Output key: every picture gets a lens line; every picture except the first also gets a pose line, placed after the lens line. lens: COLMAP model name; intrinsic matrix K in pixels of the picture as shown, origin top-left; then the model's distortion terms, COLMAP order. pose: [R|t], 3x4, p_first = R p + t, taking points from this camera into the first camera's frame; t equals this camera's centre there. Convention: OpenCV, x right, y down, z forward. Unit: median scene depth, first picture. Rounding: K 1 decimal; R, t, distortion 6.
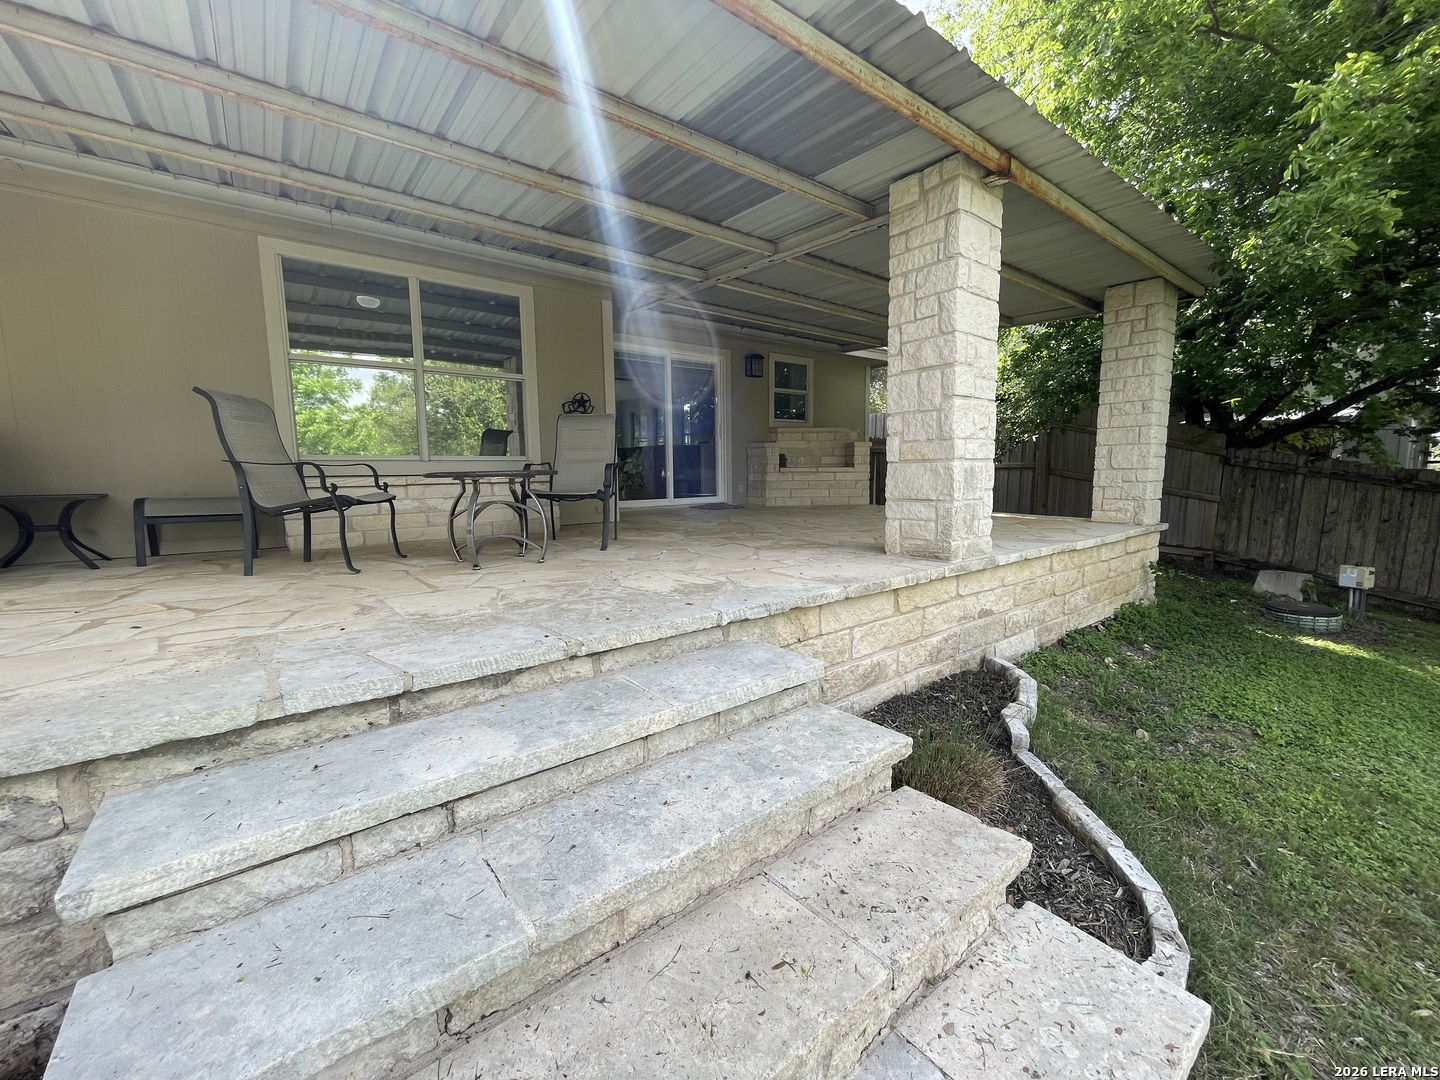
lens RADIAL K [[580.9, 0, 718.8], [0, 580.9, 540.3], [0, 0, 1]] dist [-0.001217, -0.001105]
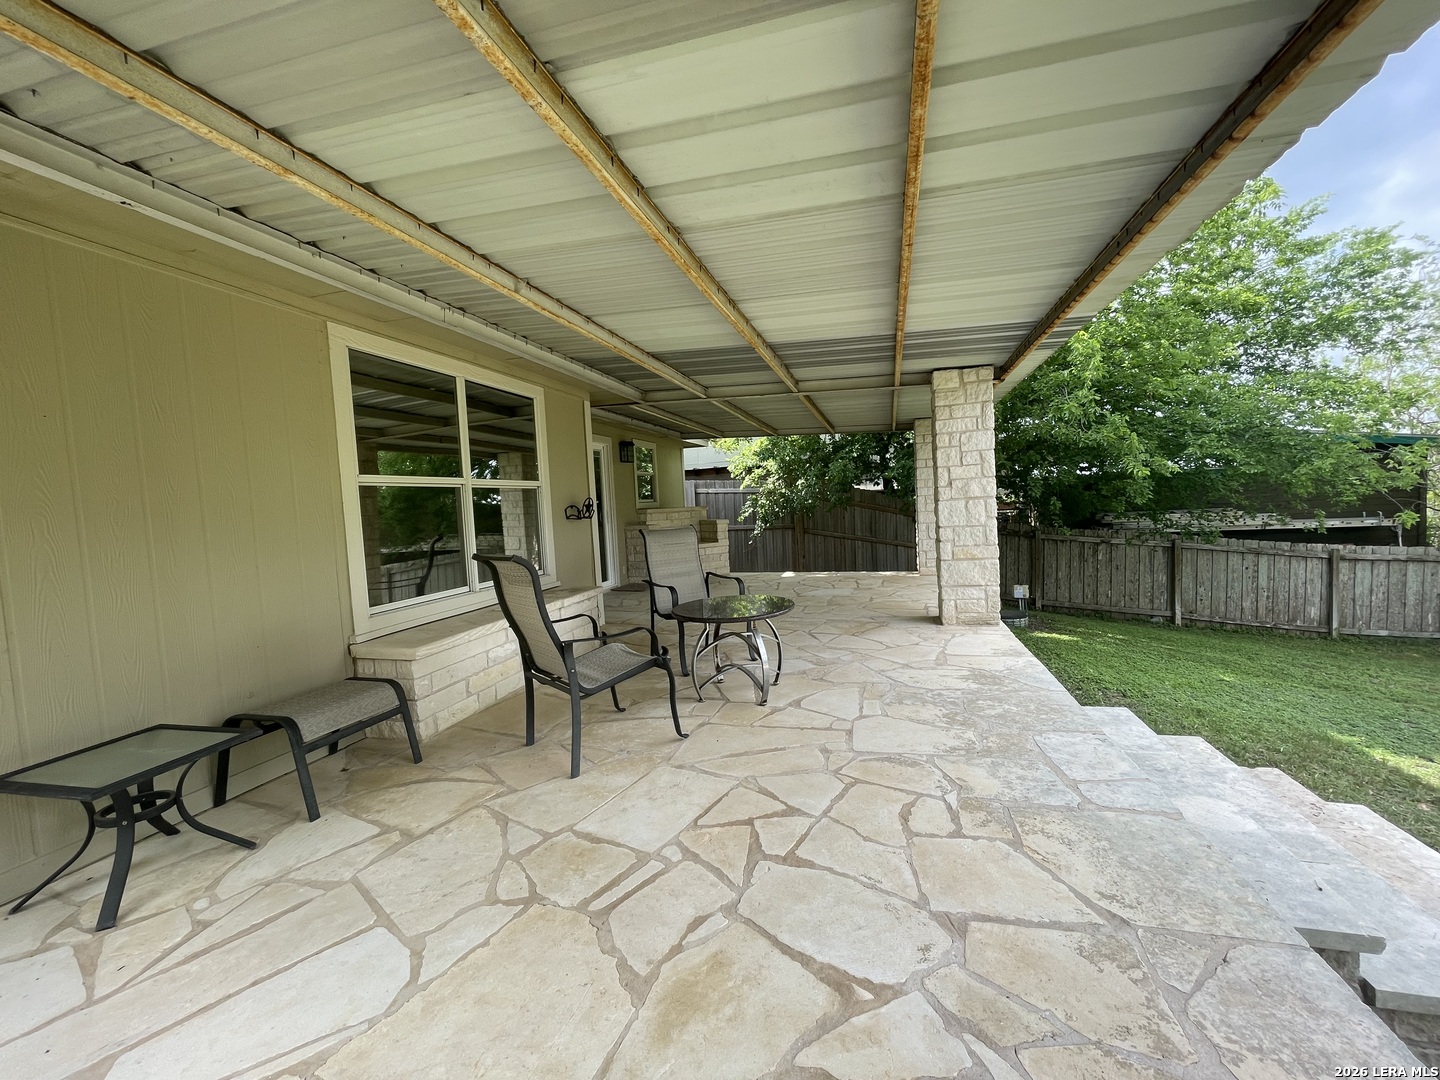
lens RADIAL K [[580.9, 0, 719.1], [0, 580.9, 539.3], [0, 0, 1]] dist [-0.001217, -0.001105]
pose [[0.811889, -0.067616, 0.579883, -0.821913], [0.112869, 0.992710, -0.042273, -0.159587], [-0.572797, 0.099772, 0.813602, 0.138205]]
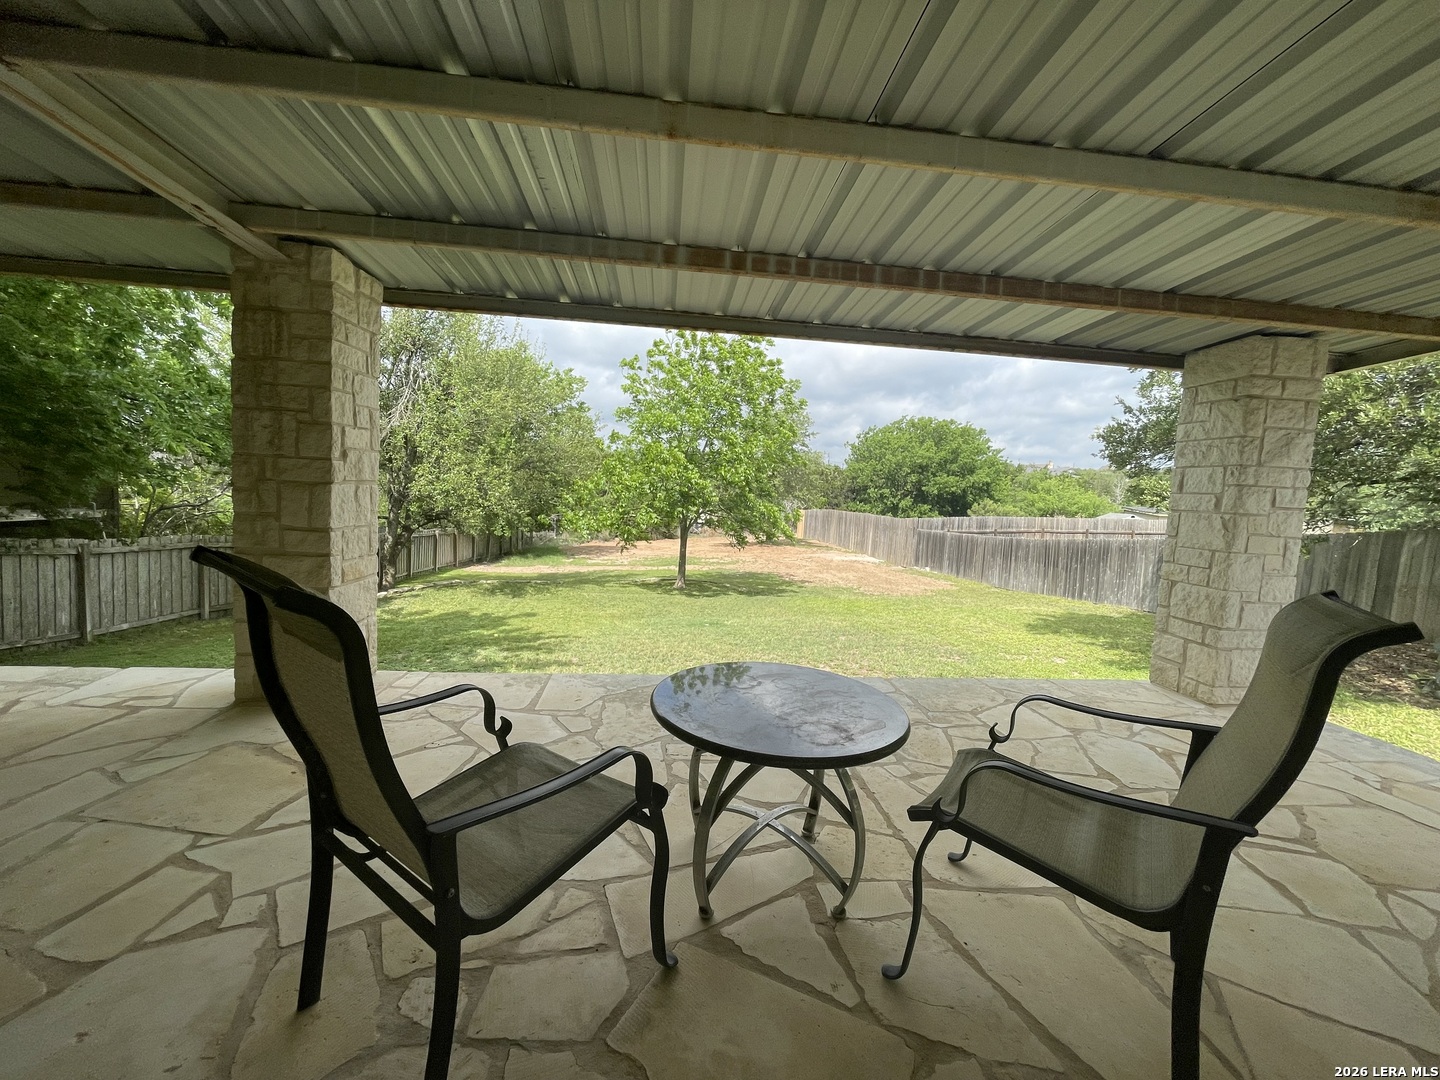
lens RADIAL K [[580.9, 0, 720.4], [0, 580.9, 535.0], [0, 0, 1]] dist [-0.001217, -0.001105]
pose [[-0.843964, -0.073264, 0.531373, -0.495738], [0.021304, 0.985269, 0.169682, -0.283115], [-0.535977, 0.154526, -0.829970, 1.171375]]
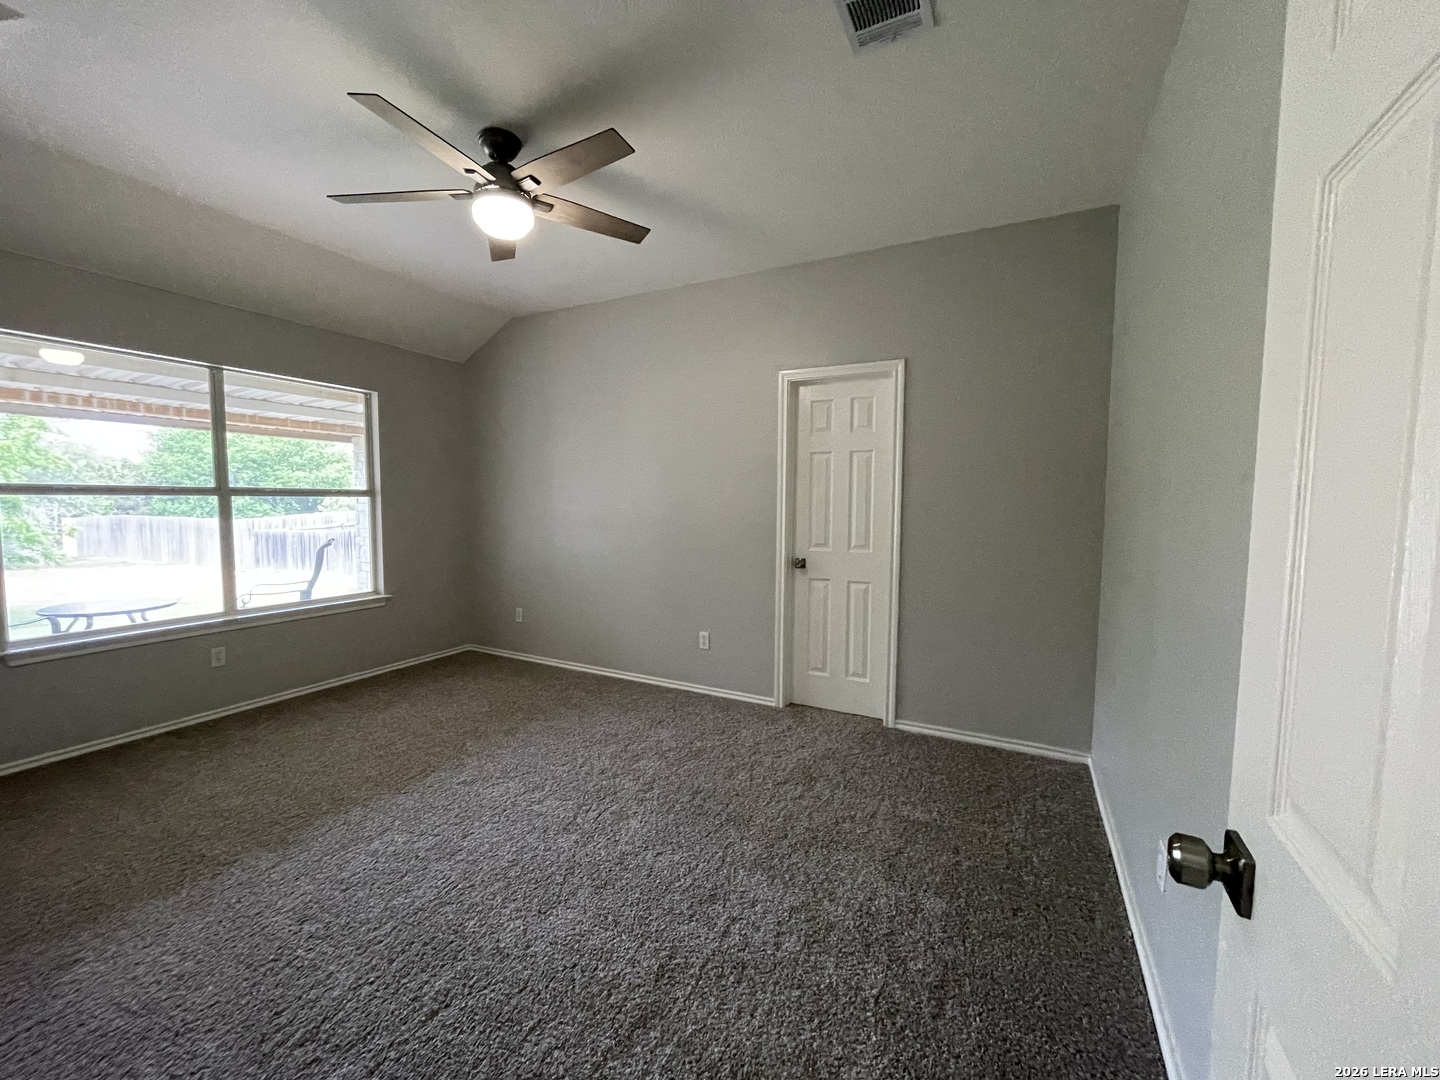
lens RADIAL K [[580.9, 0, 723.5], [0, 580.9, 536.3], [0, 0, 1]] dist [-0.001217, -0.001105]
pose [[-0.909247, 0.034323, -0.414840, -0.914508], [-0.044101, 0.983043, 0.177994, -0.475678], [0.413914, 0.180136, -0.892315, 2.294421]]
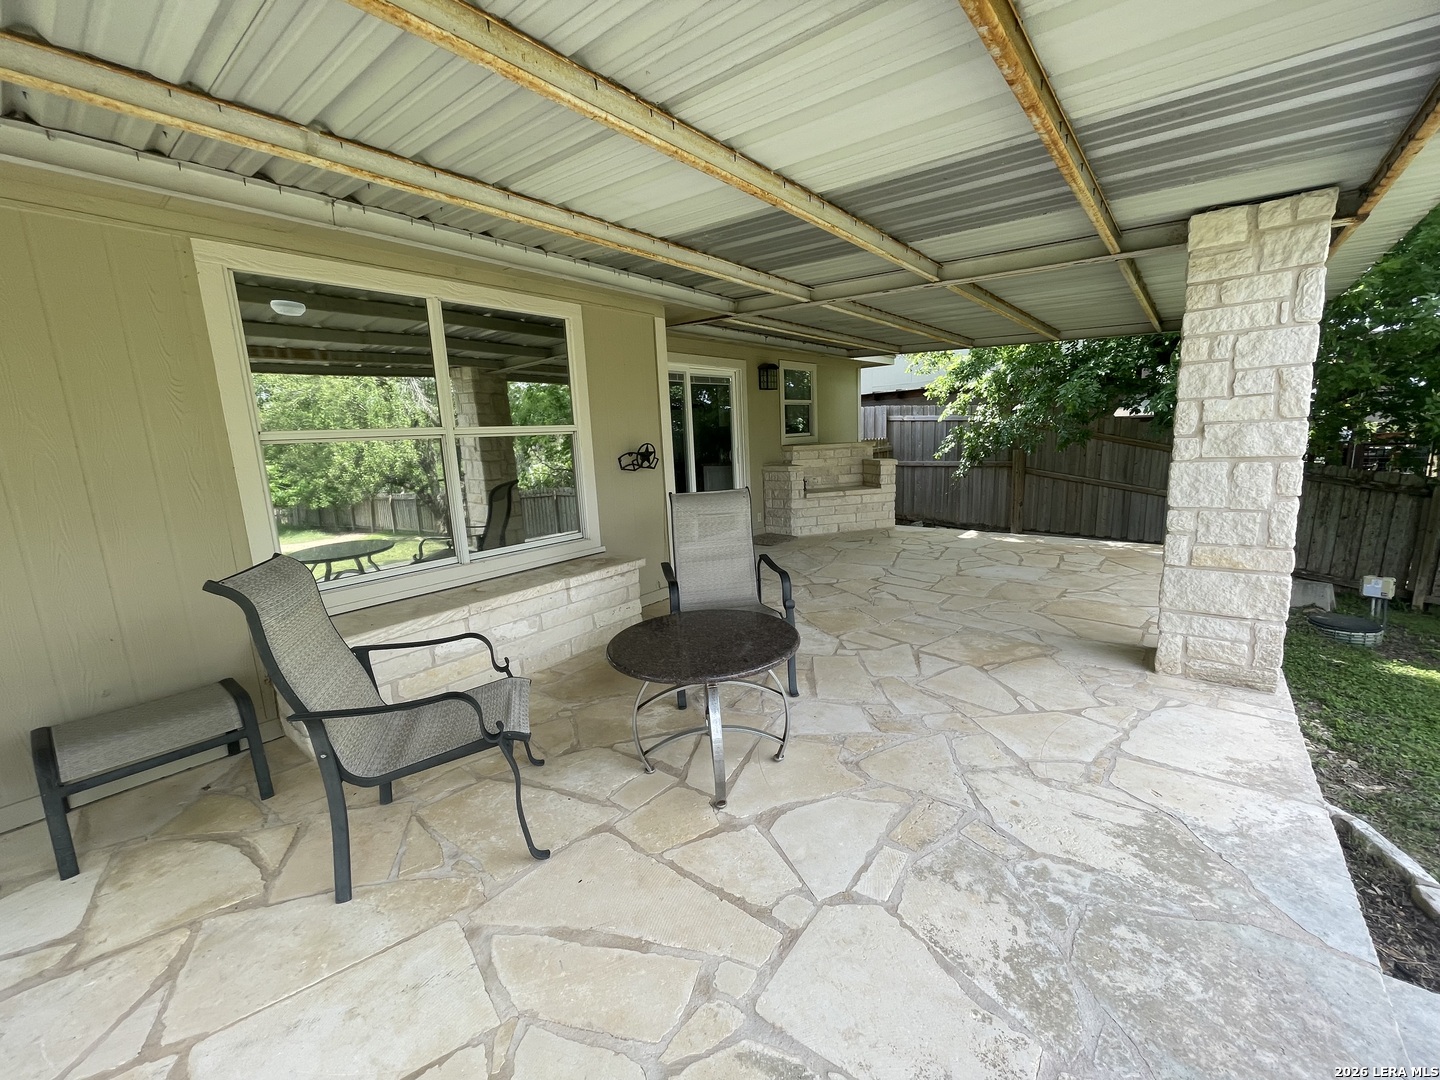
lens RADIAL K [[580.9, 0, 719.1], [0, 580.9, 539.2], [0, 0, 1]] dist [-0.001217, -0.001105]
pose [[0.975203, -0.072464, 0.209111, -0.412923], [0.061816, 0.996457, 0.057020, -0.218714], [-0.212502, -0.042679, 0.976228, 0.297697]]
